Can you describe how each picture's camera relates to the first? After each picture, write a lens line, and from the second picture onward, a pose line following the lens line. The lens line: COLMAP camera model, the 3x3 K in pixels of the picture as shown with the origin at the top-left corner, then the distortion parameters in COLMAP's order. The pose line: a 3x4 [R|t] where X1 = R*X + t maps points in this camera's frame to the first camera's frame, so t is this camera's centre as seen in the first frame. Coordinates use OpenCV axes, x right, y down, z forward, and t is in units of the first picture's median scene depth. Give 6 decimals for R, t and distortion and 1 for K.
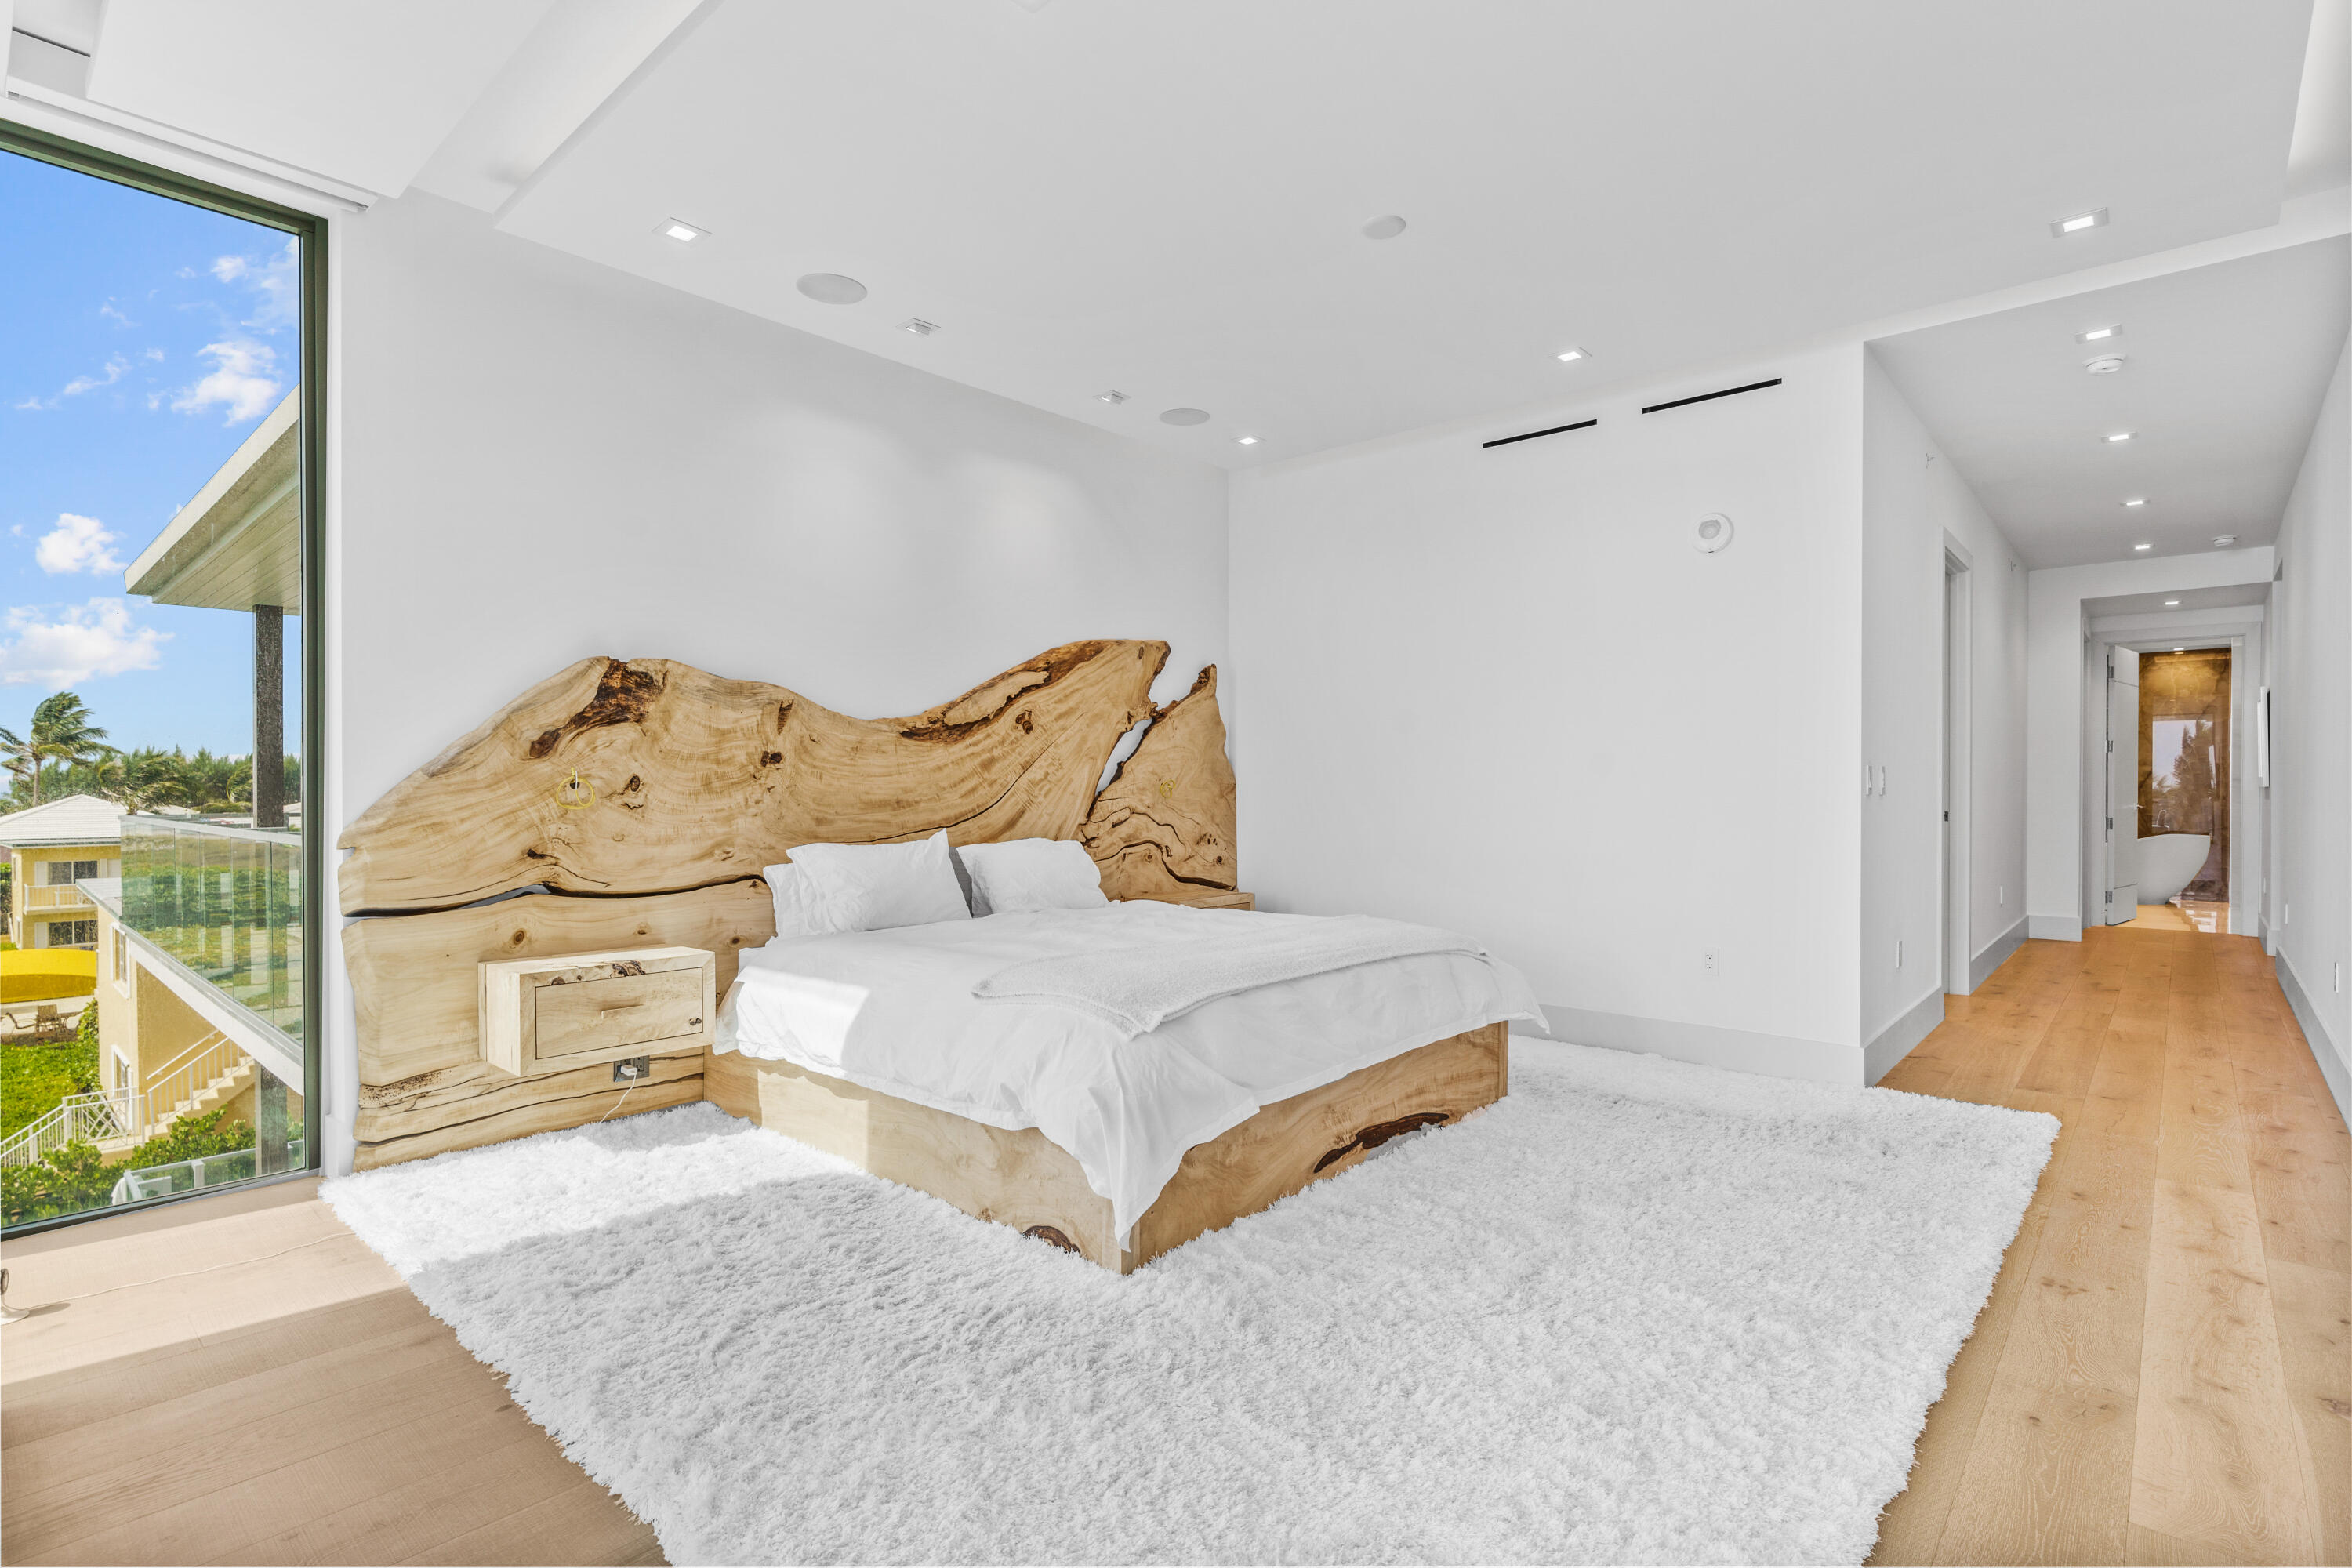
lens RADIAL K [[1128.2, 0, 1174.6], [0, 1128.2, 779.5], [0, 0, 1]] dist [-0.004889, 0.000140]
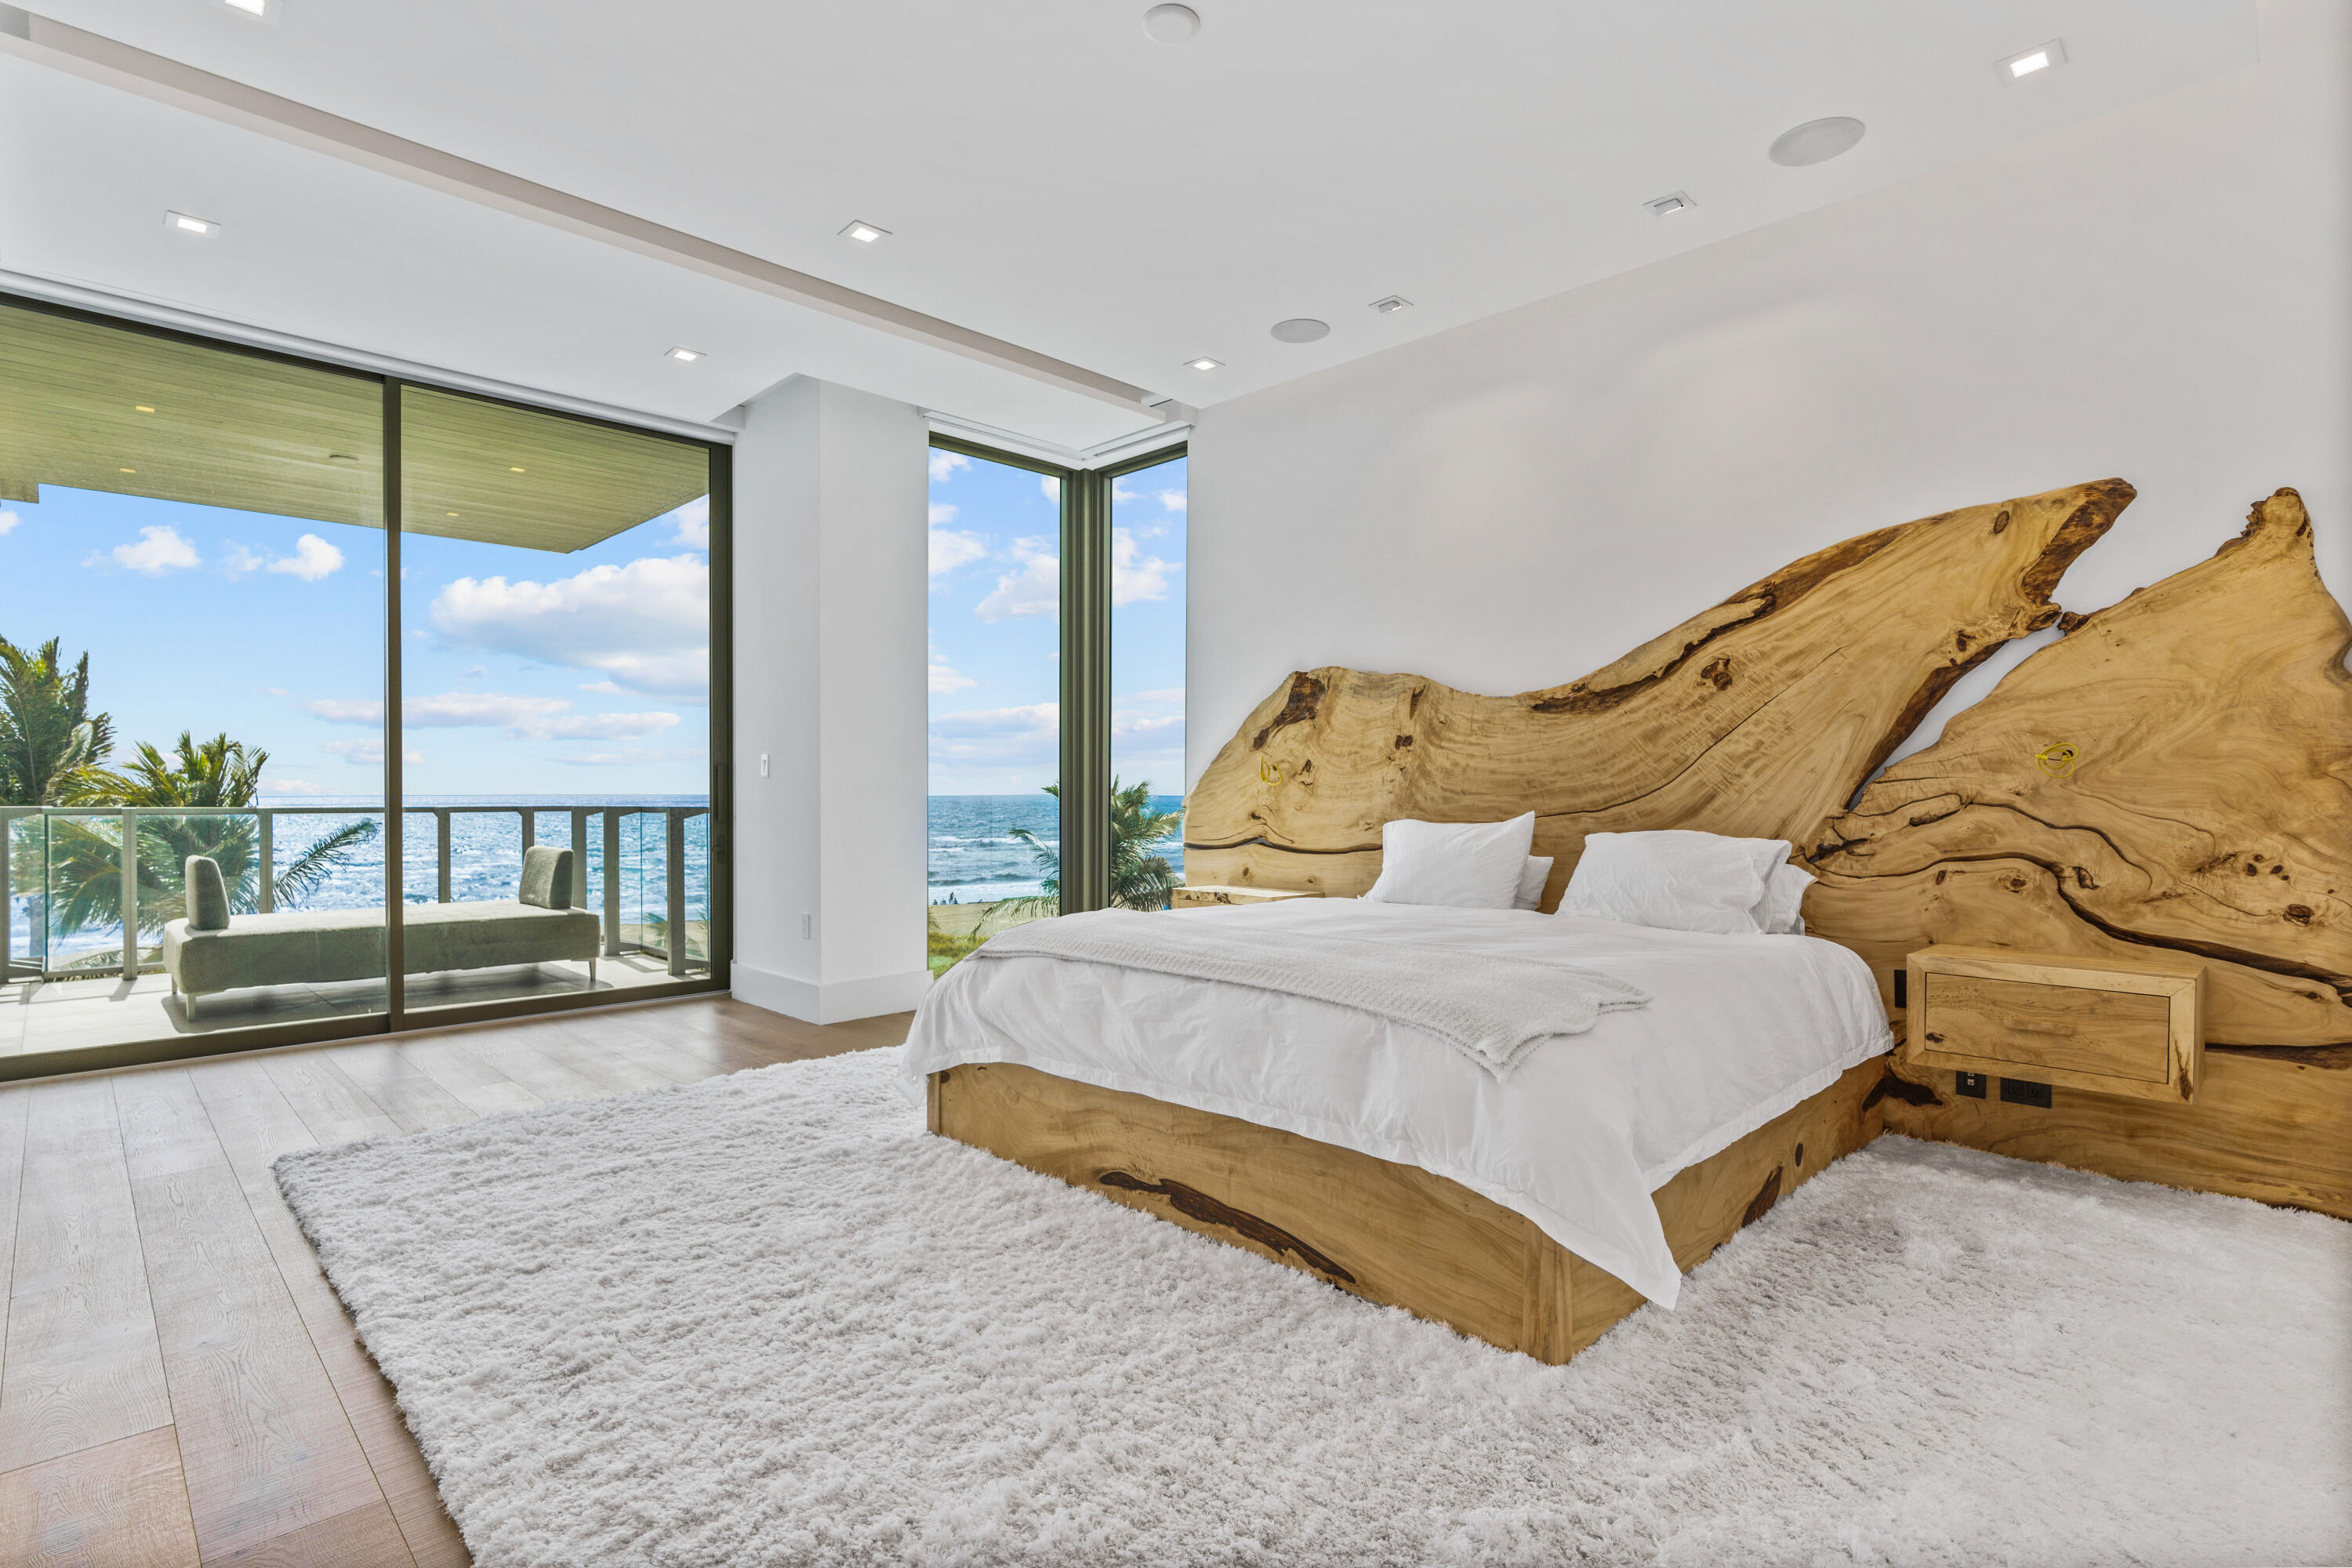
lens RADIAL K [[1128.2, 0, 1175.8], [0, 1128.2, 796.4], [0, 0, 1]] dist [-0.004889, 0.000140]
pose [[-0.045339, 0.001878, -0.998970, 0.743096], [0.001230, 0.999998, 0.001825, 0.032304], [0.998971, -0.001146, -0.045342, 0.811862]]
